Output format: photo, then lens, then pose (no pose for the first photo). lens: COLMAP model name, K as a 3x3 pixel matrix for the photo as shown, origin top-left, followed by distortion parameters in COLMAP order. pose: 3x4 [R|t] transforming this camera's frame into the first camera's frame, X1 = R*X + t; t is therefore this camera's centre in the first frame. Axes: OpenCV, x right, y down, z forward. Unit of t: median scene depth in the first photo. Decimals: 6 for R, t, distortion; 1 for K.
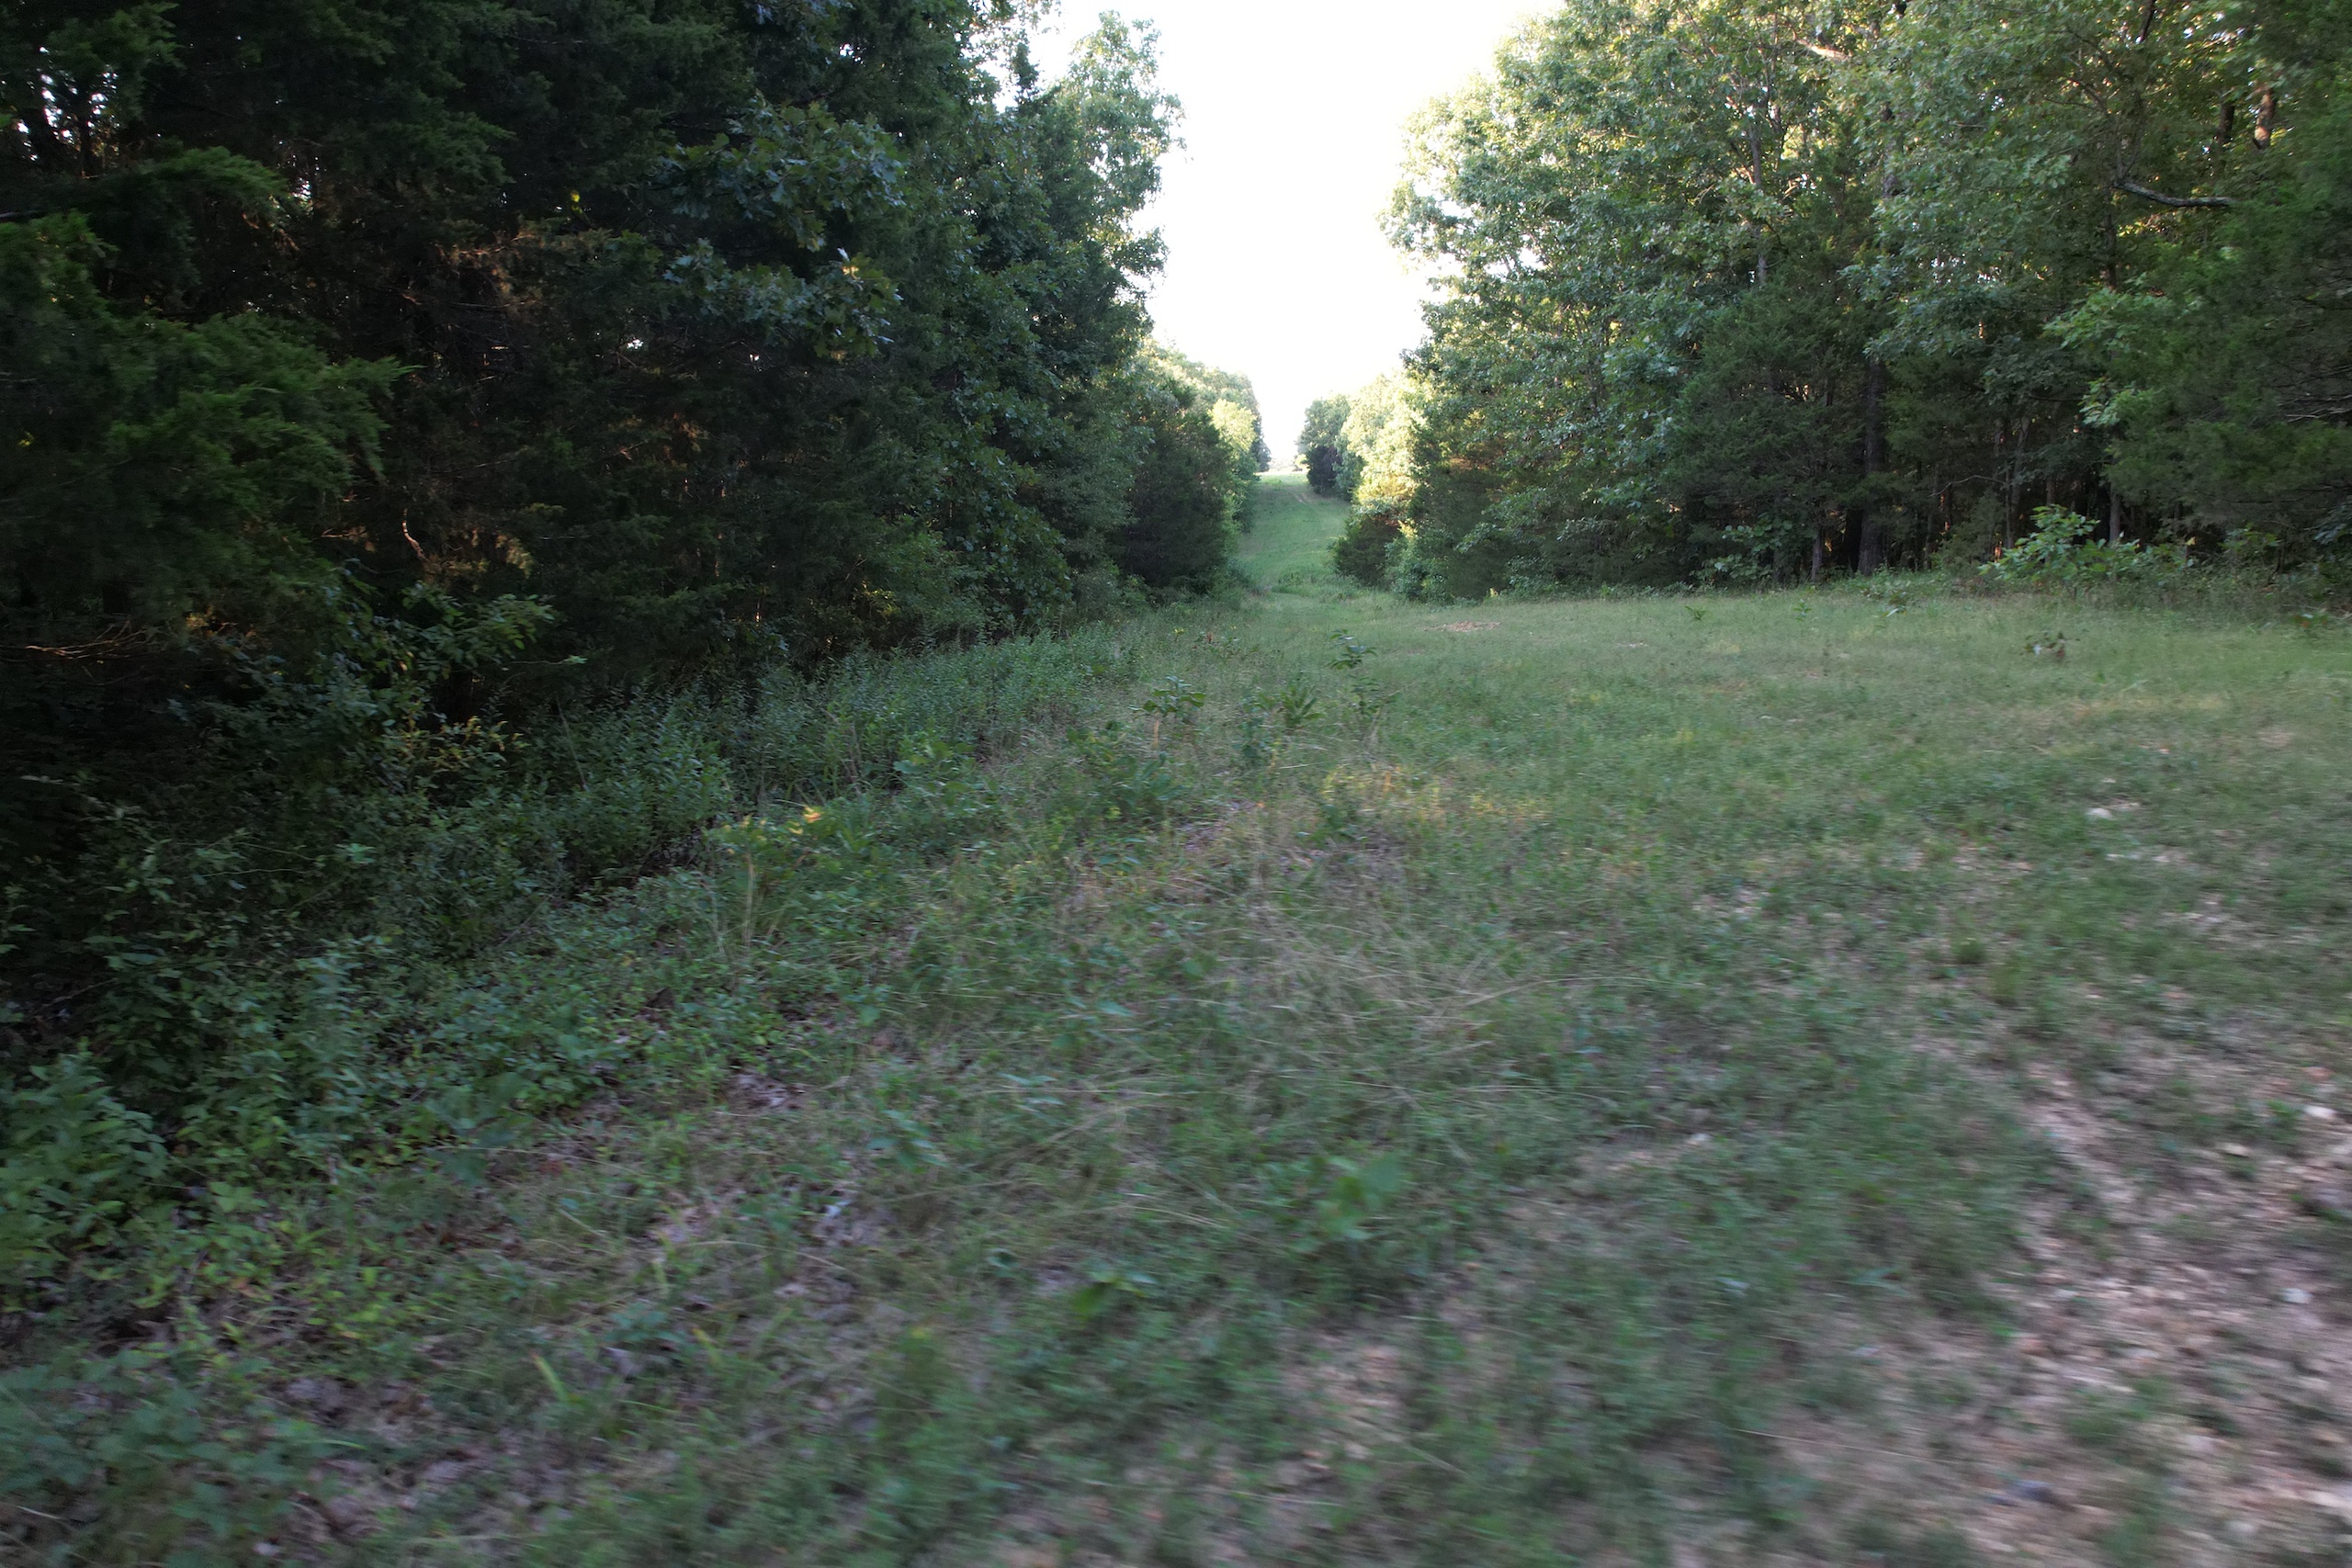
lens RADIAL K [[1576.1, 0, 1176.0], [0, 1576.1, 784.0], [0, 0, 1]] dist [-0.001598, -0.000053]
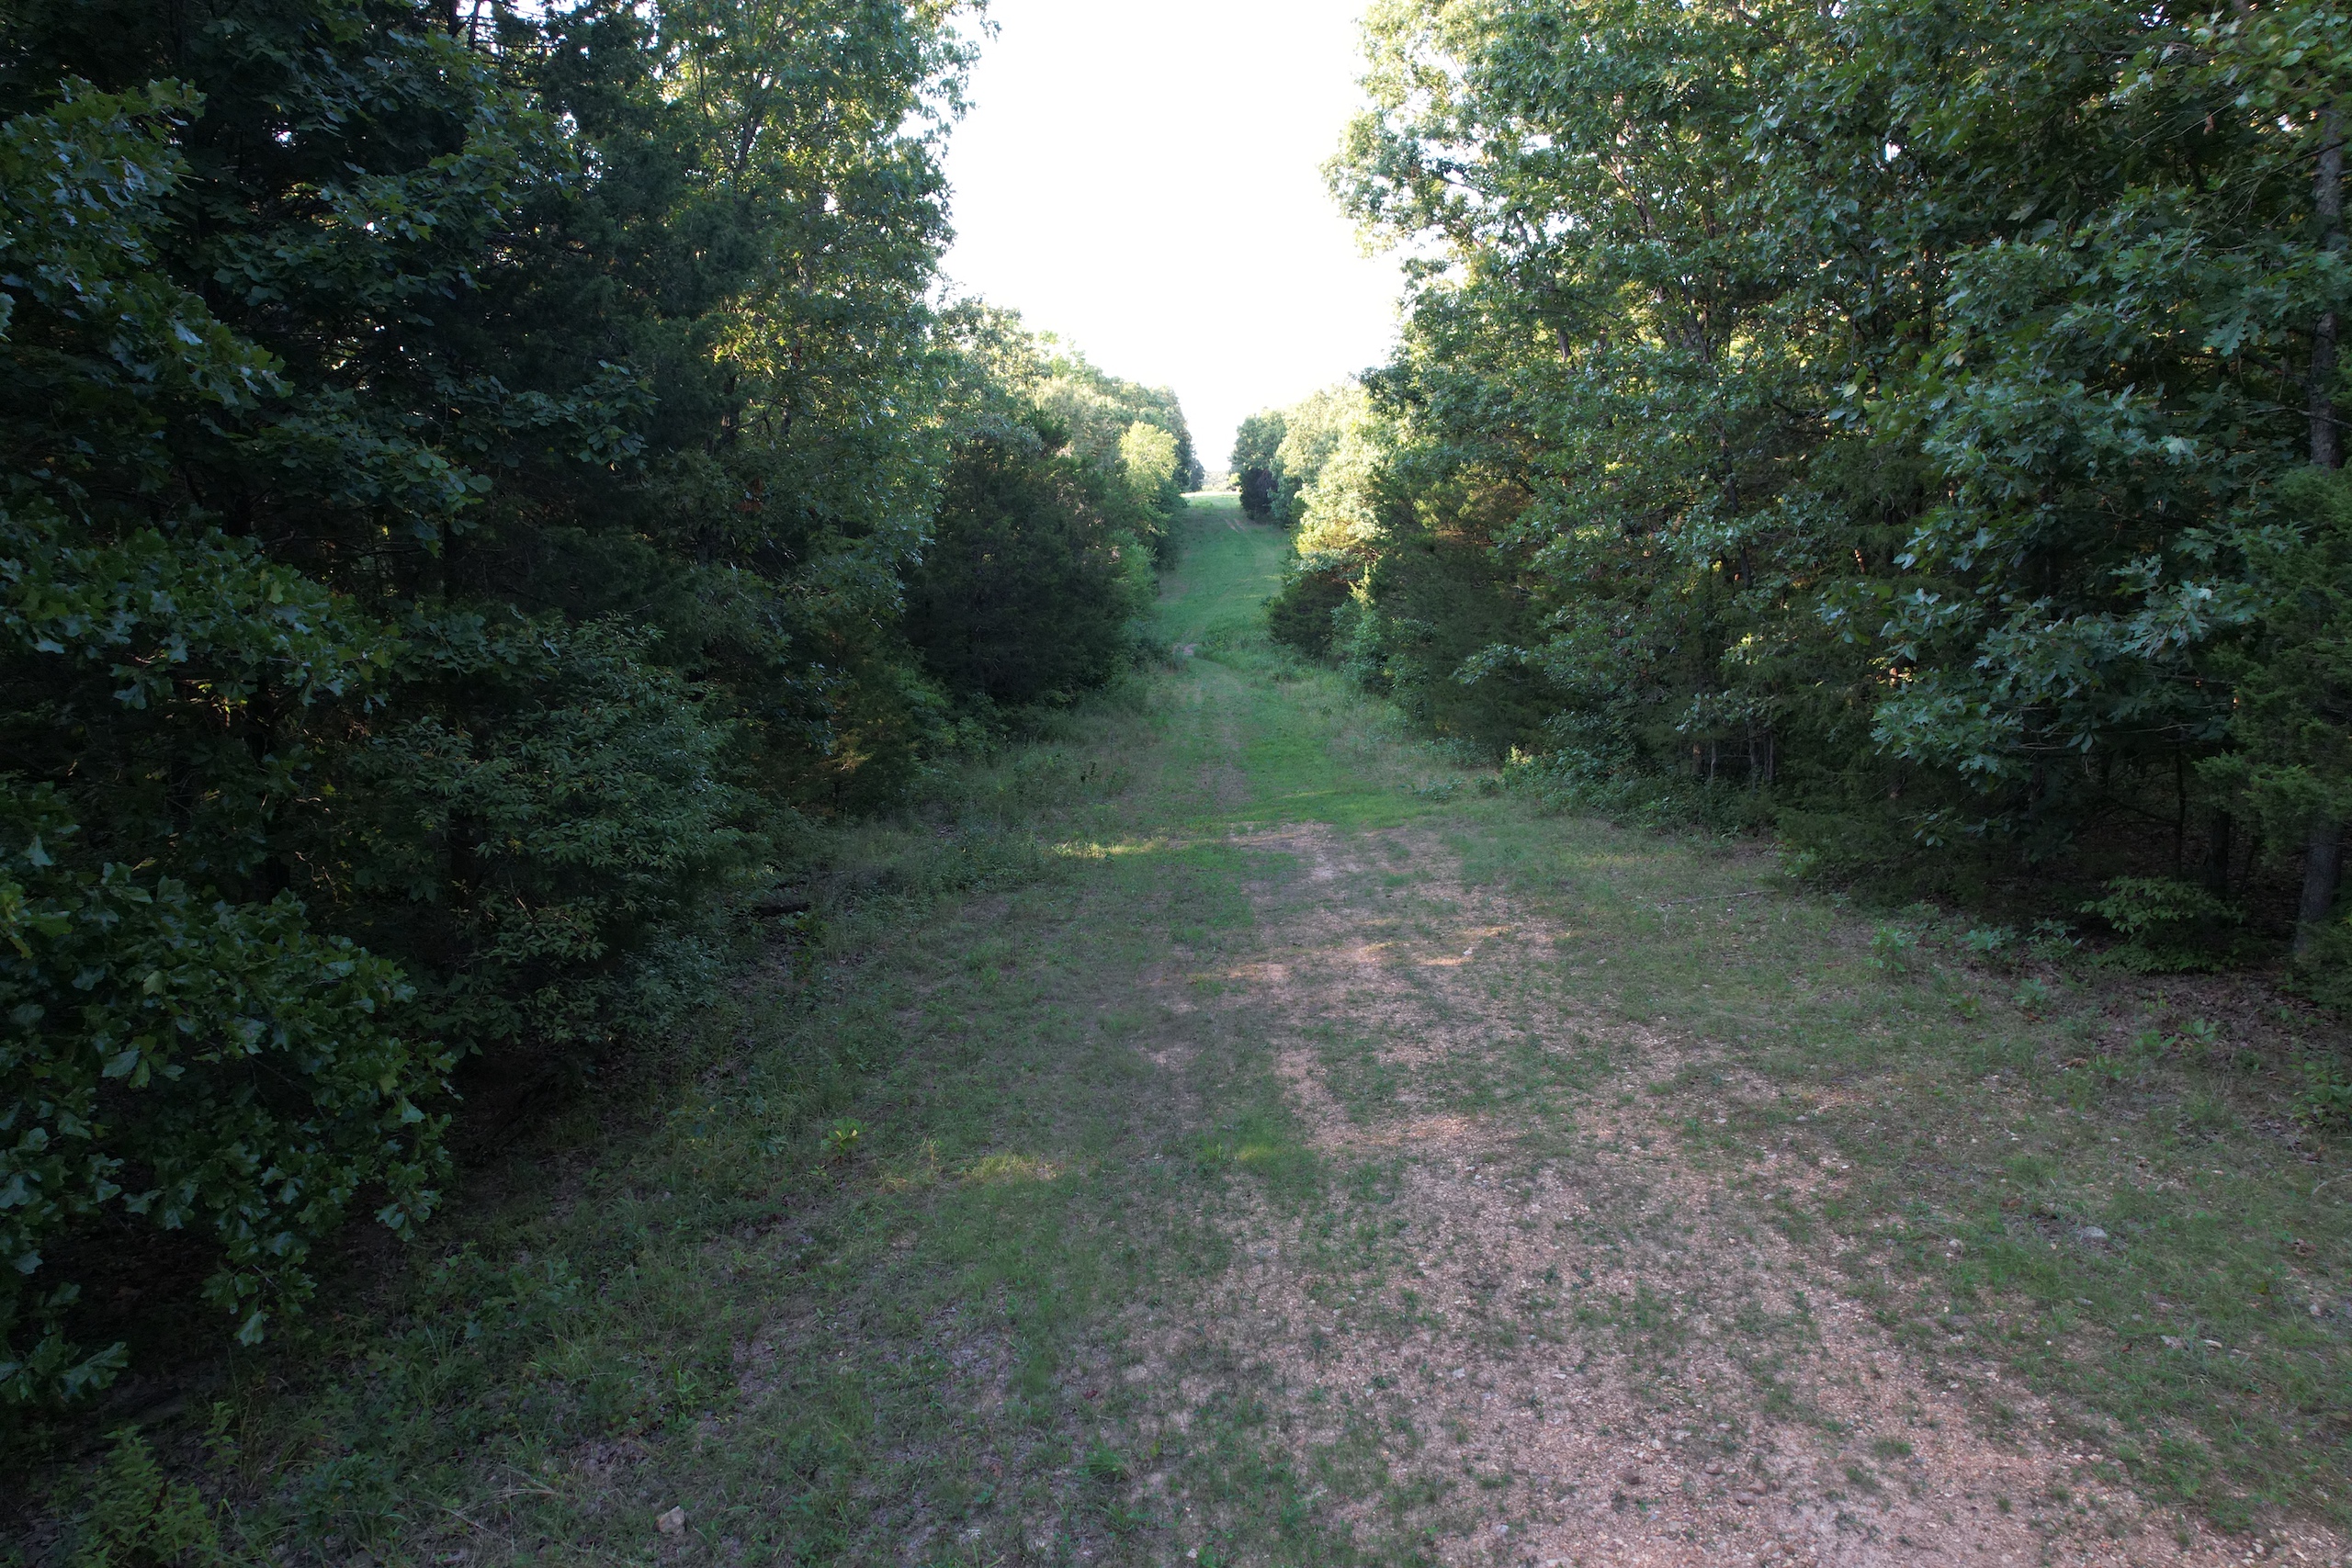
lens RADIAL K [[1493.3, 0, 1176.0], [0, 1493.3, 784.0], [0, 0, 1]] dist [-0.047083, -0.000240]
pose [[0.999348, -0.009946, 0.034717, 0.026262], [0.009660, 0.999918, 0.008392, -0.069664], [-0.034798, -0.008051, 0.999362, 0.244082]]
